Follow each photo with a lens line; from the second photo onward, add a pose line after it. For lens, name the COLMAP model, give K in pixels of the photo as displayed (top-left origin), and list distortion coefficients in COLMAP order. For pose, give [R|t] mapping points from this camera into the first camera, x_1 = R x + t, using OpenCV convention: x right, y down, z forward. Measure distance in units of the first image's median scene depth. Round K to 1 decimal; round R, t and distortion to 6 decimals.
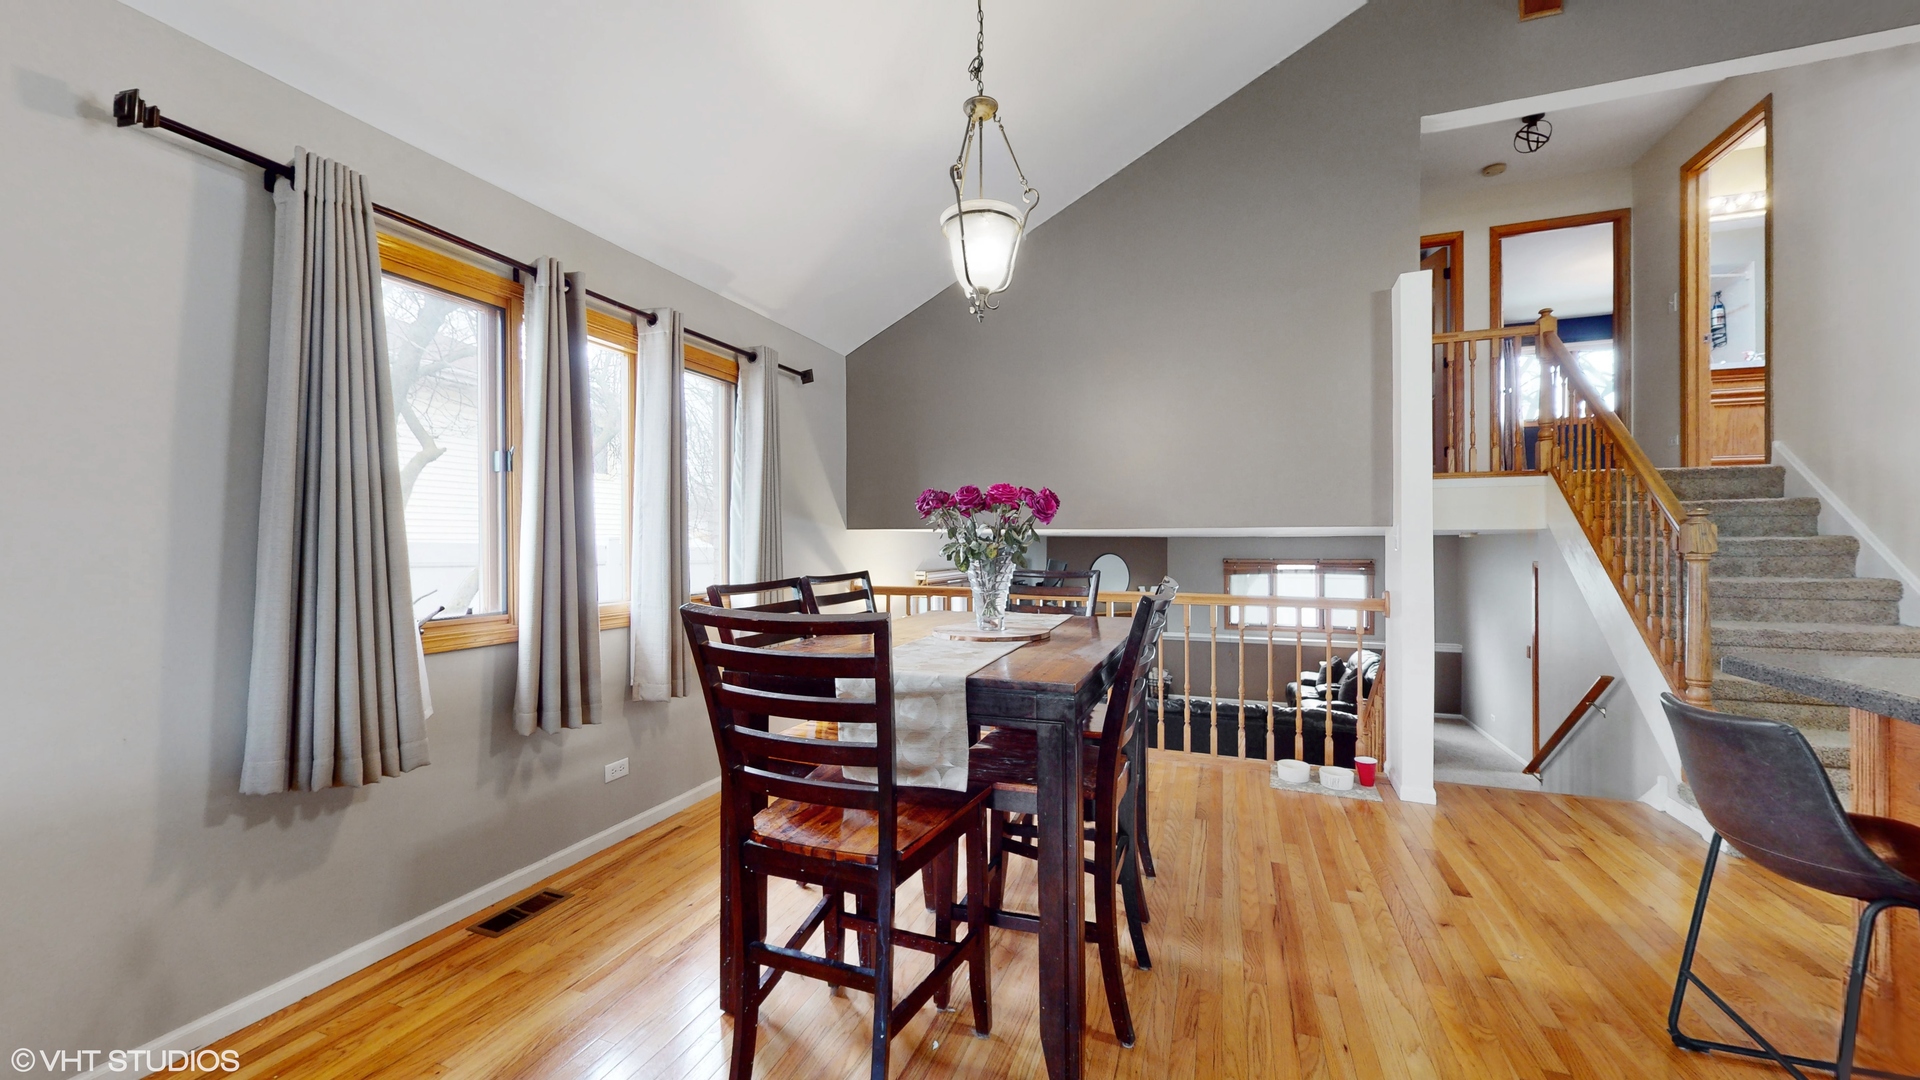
lens RADIAL K [[710.7, 0, 960.0], [0, 710.7, 540.0], [0, 0, 1]] dist [0.000860, -0.000151]
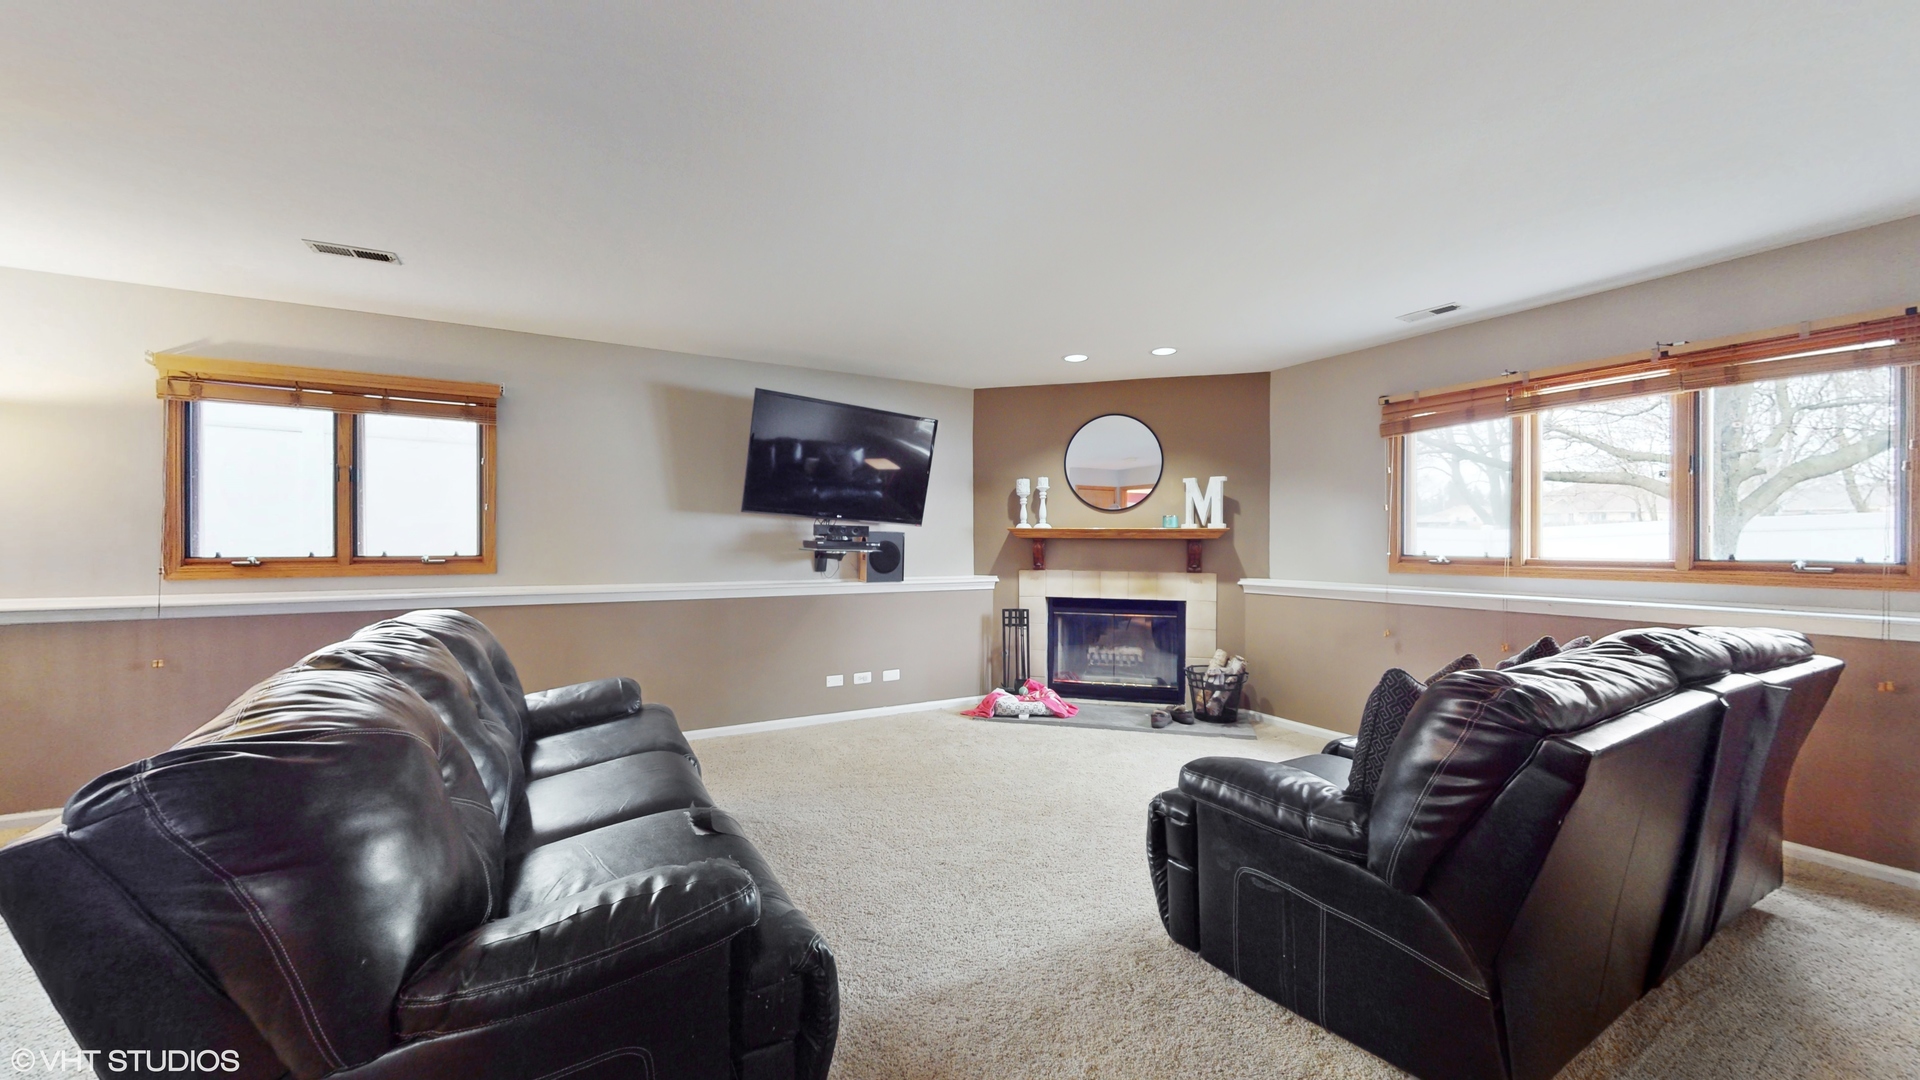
lens RADIAL K [[710.7, 0, 960.0], [0, 710.7, 540.0], [0, 0, 1]] dist [0.000860, -0.000151]
pose [[0.764164, 0.001097, -0.645021, 1.779121], [0.000583, 0.999997, 0.002391, 0.423884], [0.645022, -0.002203, 0.764161, 2.134516]]
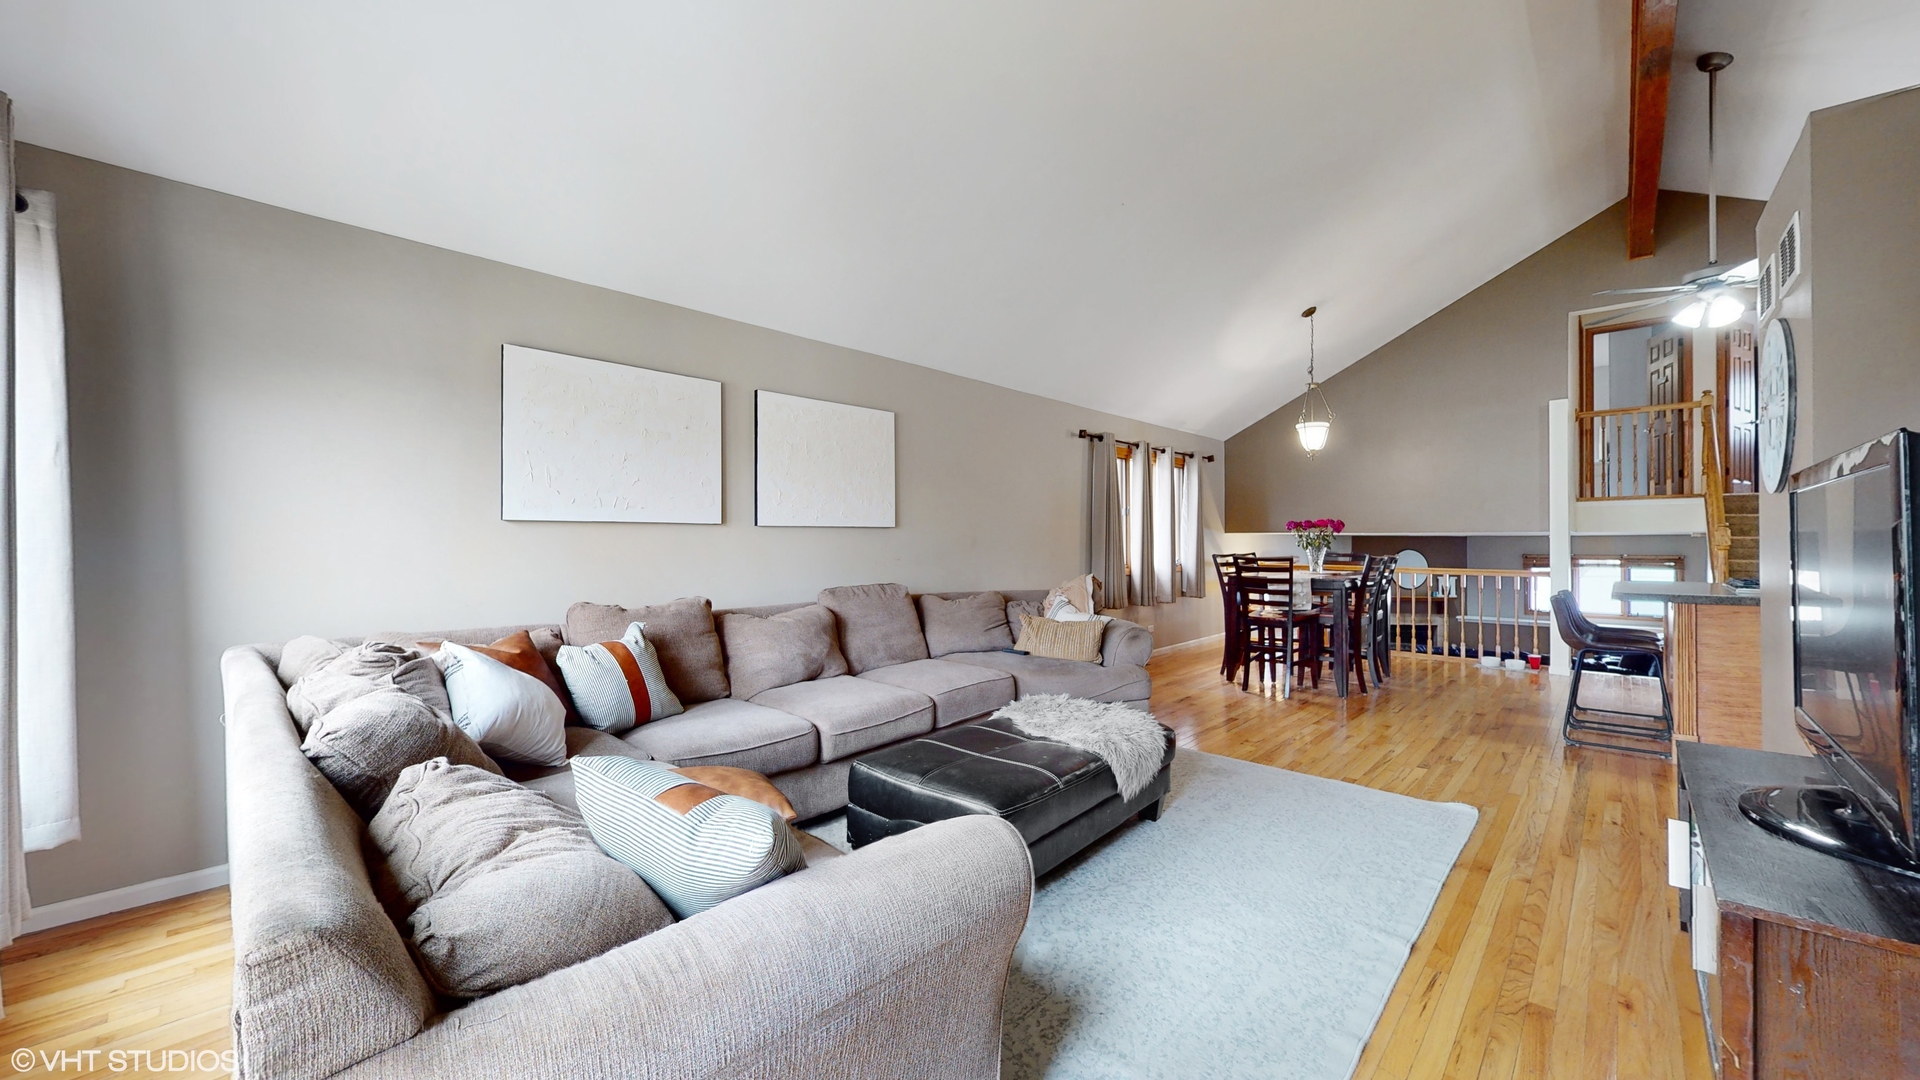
lens RADIAL K [[710.7, 0, 960.0], [0, 710.7, 540.0], [0, 0, 1]] dist [0.000860, -0.000151]
pose [[0.925181, 0.000627, -0.379526, -0.155661], [0.000995, 0.999991, 0.004079, -0.008214], [0.379525, -0.004152, 0.925172, -1.705241]]
